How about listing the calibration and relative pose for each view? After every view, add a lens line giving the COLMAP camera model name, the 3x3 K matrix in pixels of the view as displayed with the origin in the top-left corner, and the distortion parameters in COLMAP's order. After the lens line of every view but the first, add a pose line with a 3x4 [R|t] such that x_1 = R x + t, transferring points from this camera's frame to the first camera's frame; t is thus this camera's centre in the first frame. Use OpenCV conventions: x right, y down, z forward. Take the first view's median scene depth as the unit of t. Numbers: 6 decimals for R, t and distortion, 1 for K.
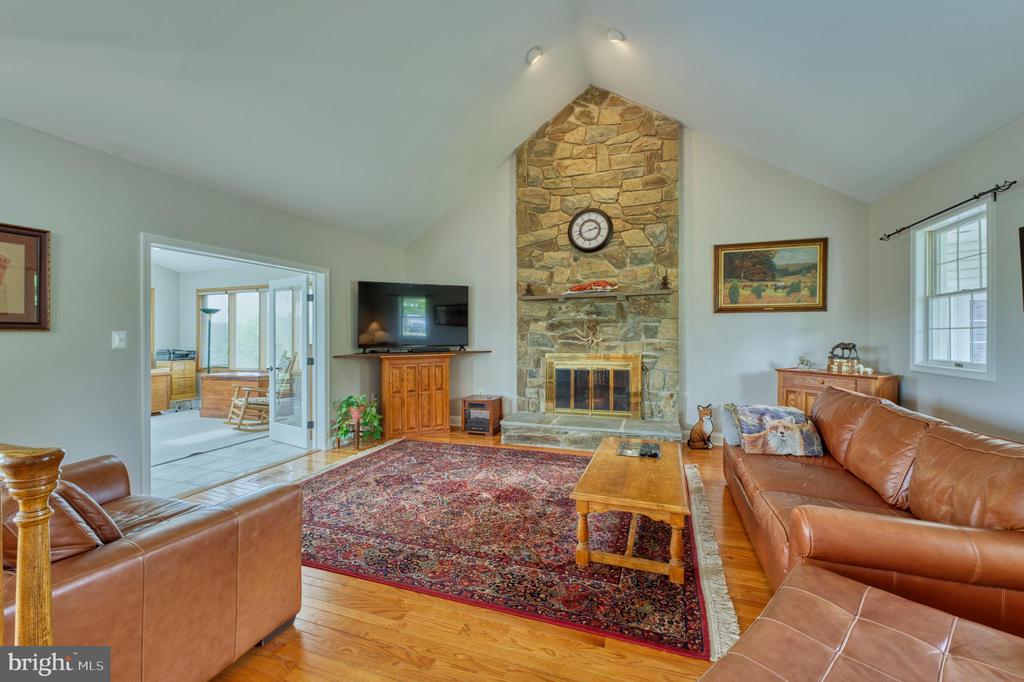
lens RADIAL K [[421.2, 0, 493.3], [0, 421.2, 330.8], [0, 0, 1]] dist [-0.015014, -0.000316]
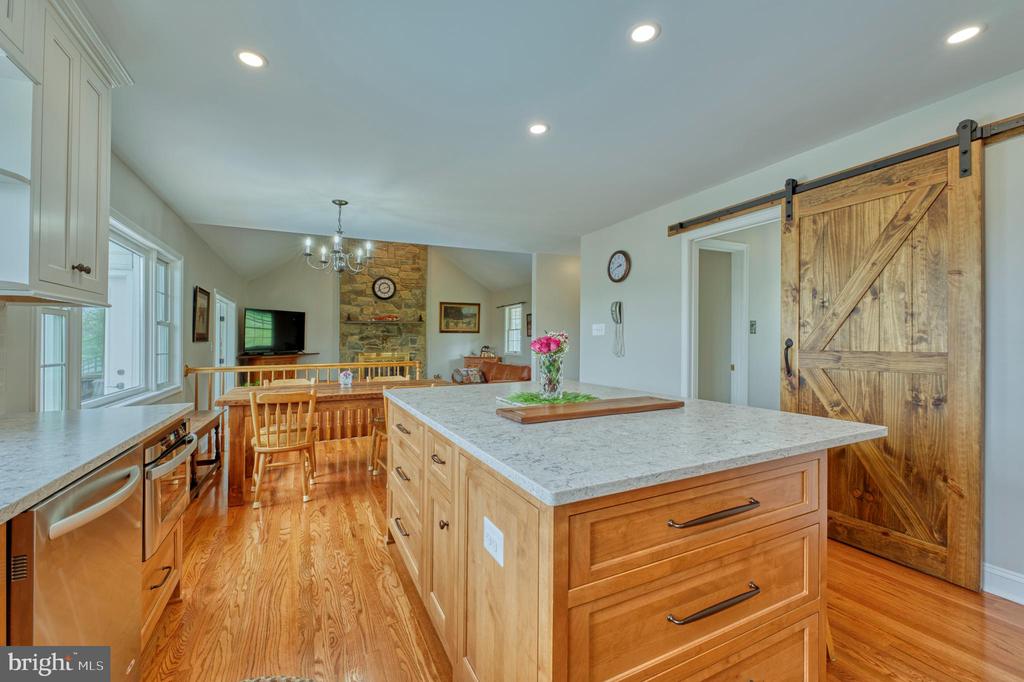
lens RADIAL K [[421.2, 0, 511.9], [0, 421.2, 340.9], [0, 0, 1]] dist [-0.015014, -0.000316]
pose [[0.676074, 0.000602, 0.736834, -0.801400], [-0.002917, 0.999994, 0.001860, -0.005370], [-0.736828, -0.003407, 0.676071, -0.731747]]
